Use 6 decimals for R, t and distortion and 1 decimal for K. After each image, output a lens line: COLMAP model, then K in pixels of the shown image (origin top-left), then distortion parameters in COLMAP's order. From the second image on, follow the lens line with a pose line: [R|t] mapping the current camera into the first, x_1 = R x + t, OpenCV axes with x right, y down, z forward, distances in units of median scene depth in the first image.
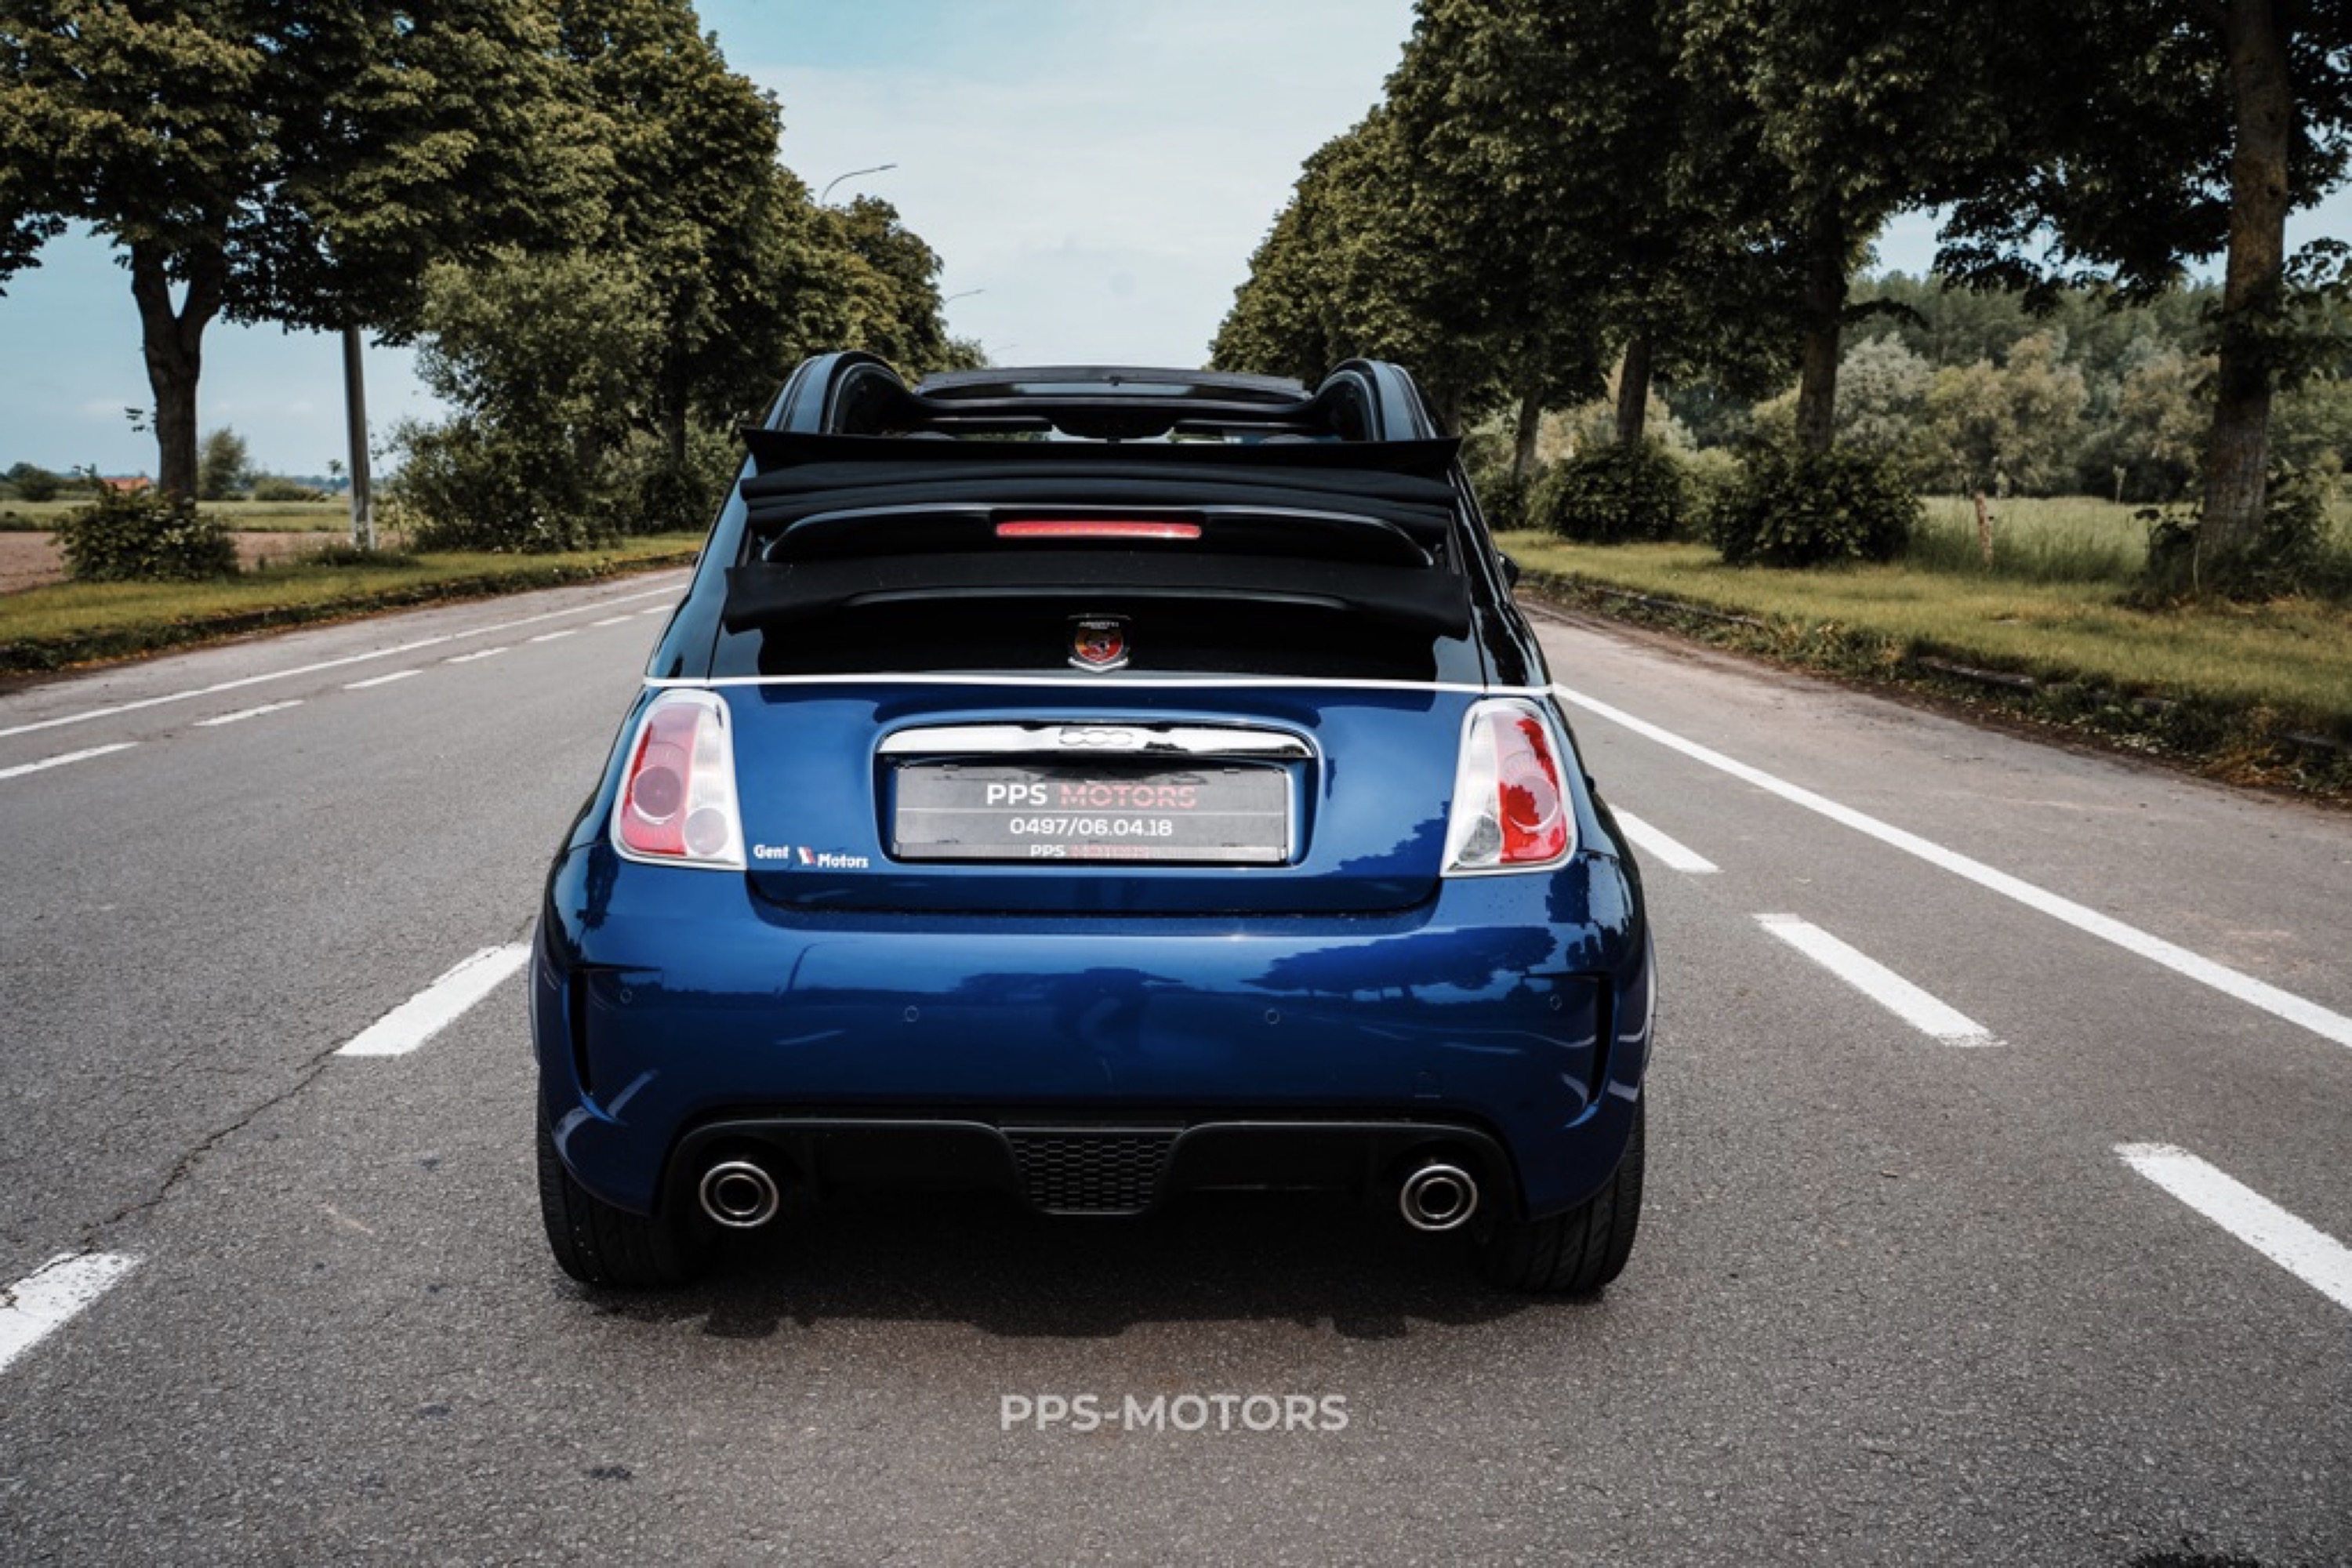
lens RADIAL K [[2186.5, 0, 1197.4], [0, 2186.5, 825.4], [0, 0, 1]] dist [0.023414, 0.000000]
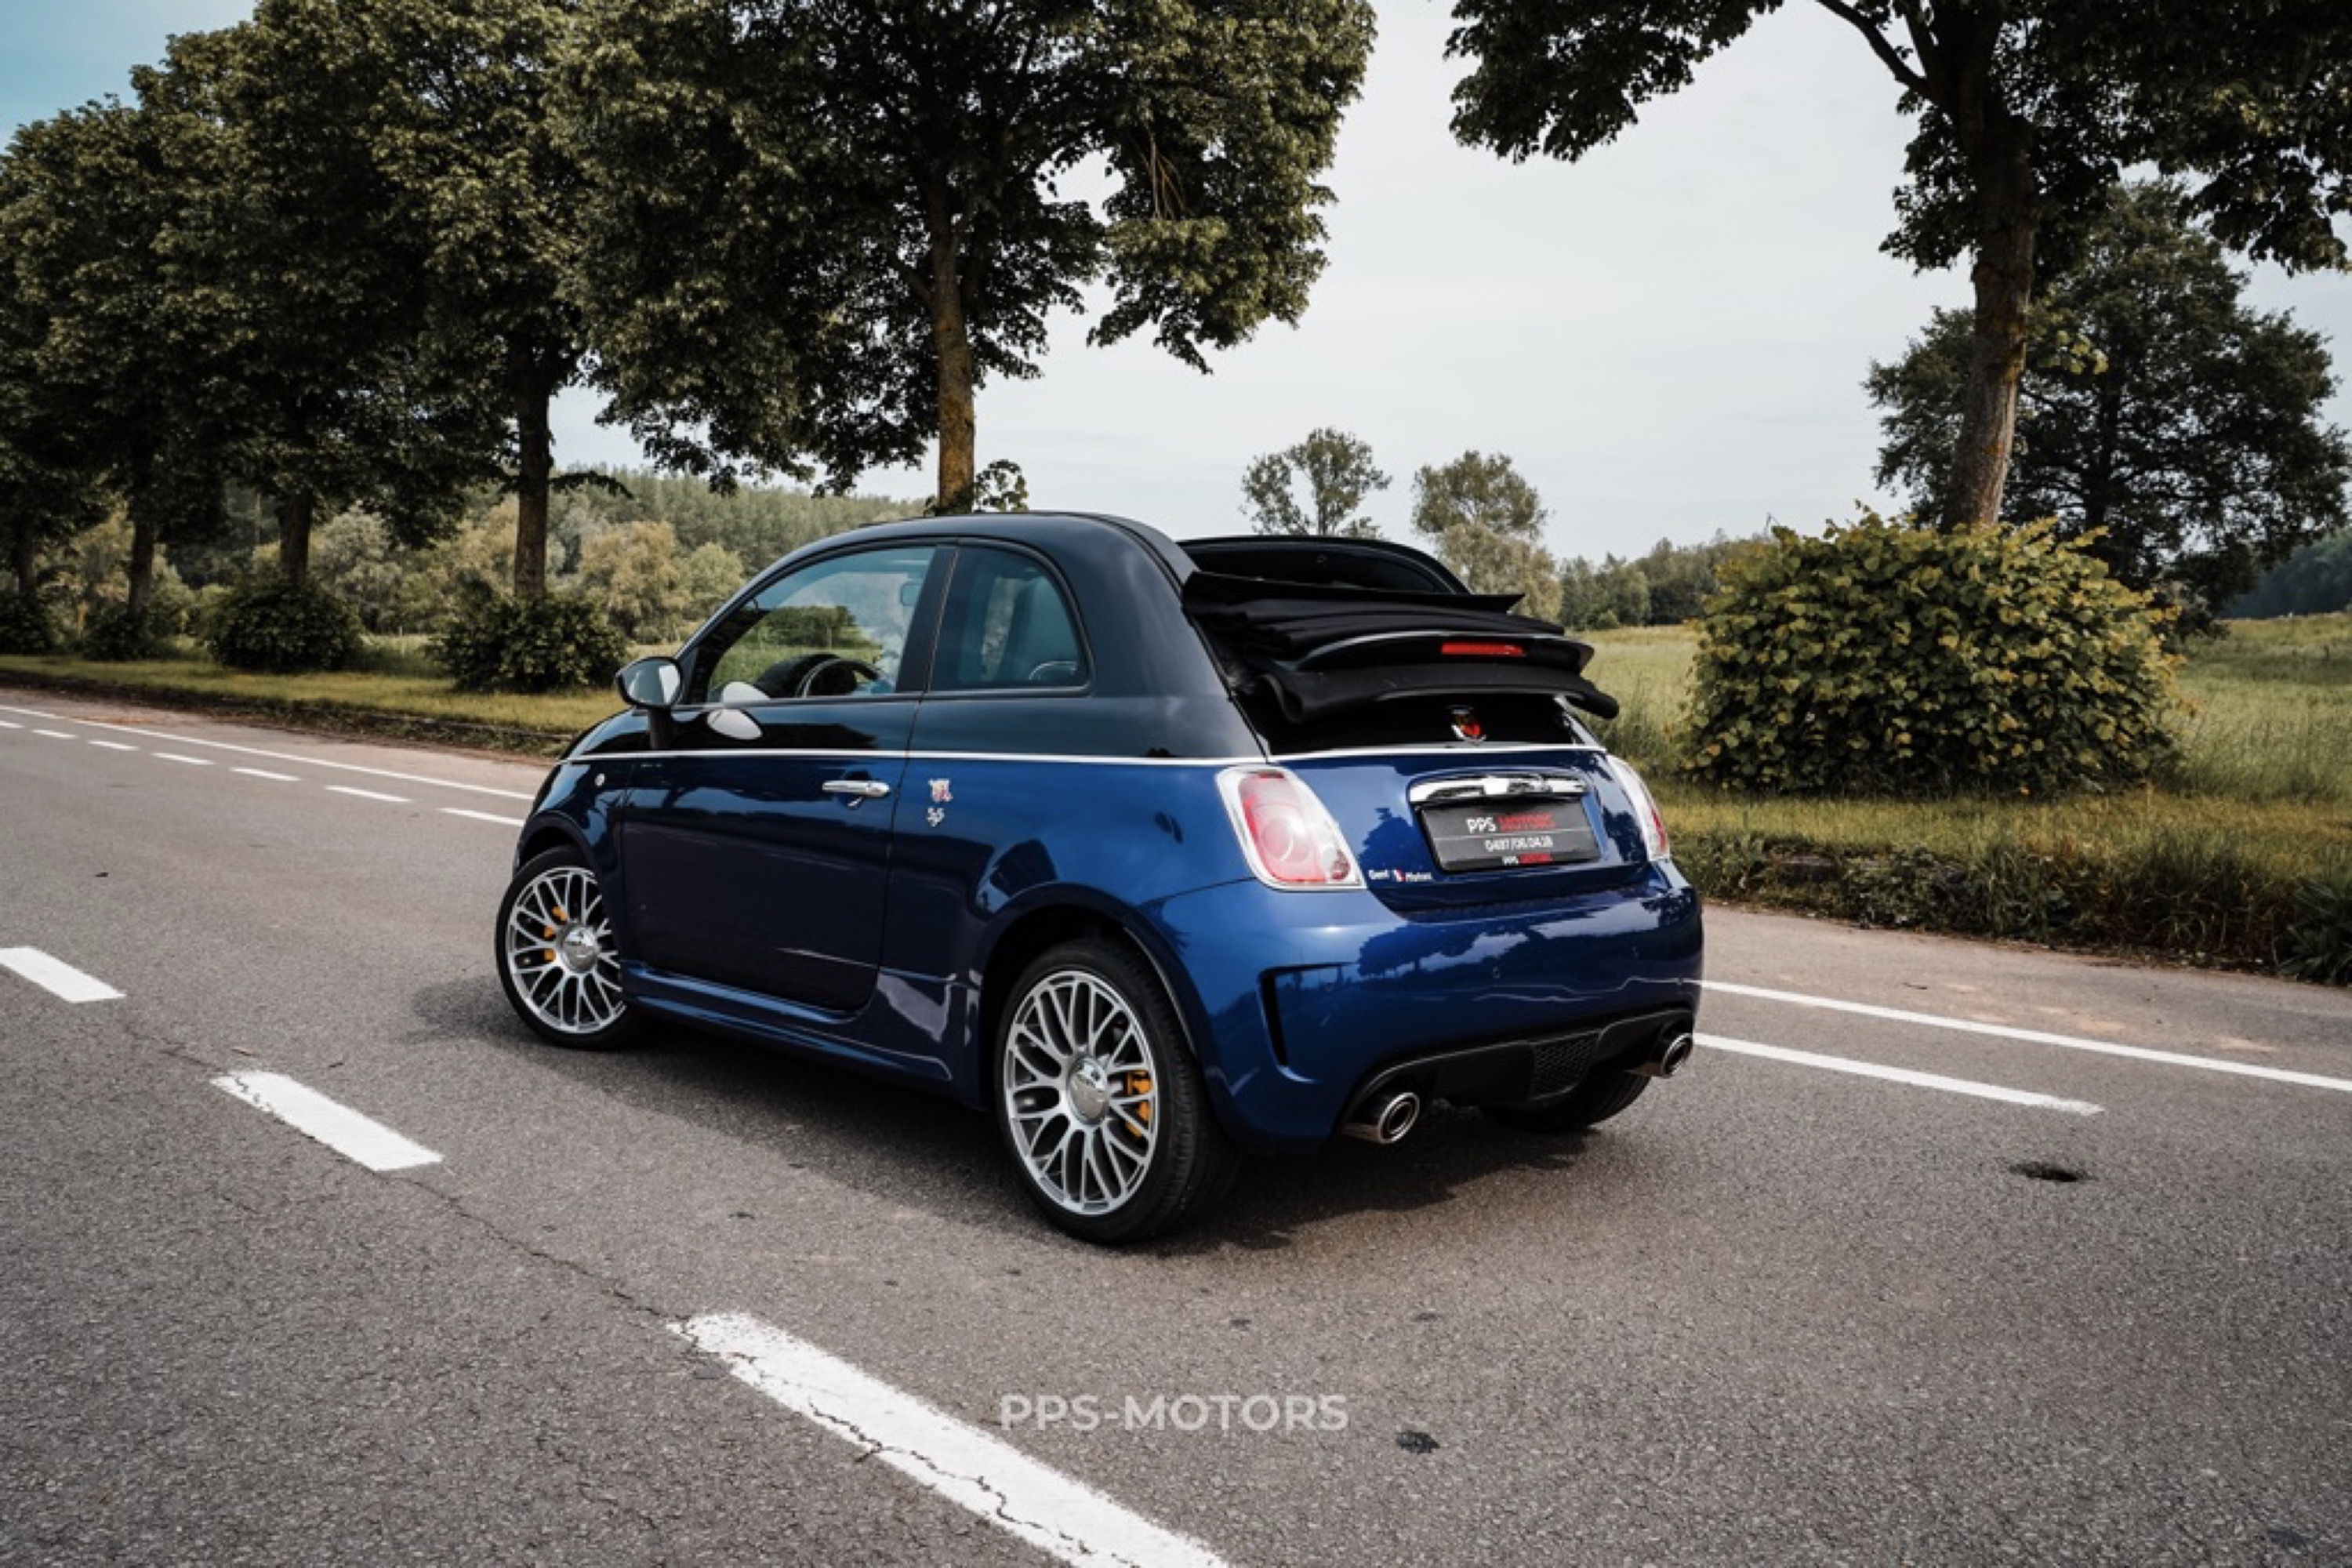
lens RADIAL K [[1885.4, 0, 1195.8], [0, 1885.4, 843.0], [0, 0, 1]] dist [-0.008407, 0.014327]
pose [[0.741052, -0.055675, 0.669135, -0.162016], [0.082344, 0.996570, -0.008275, -0.001099], [-0.666379, 0.061231, 0.743095, 0.026552]]
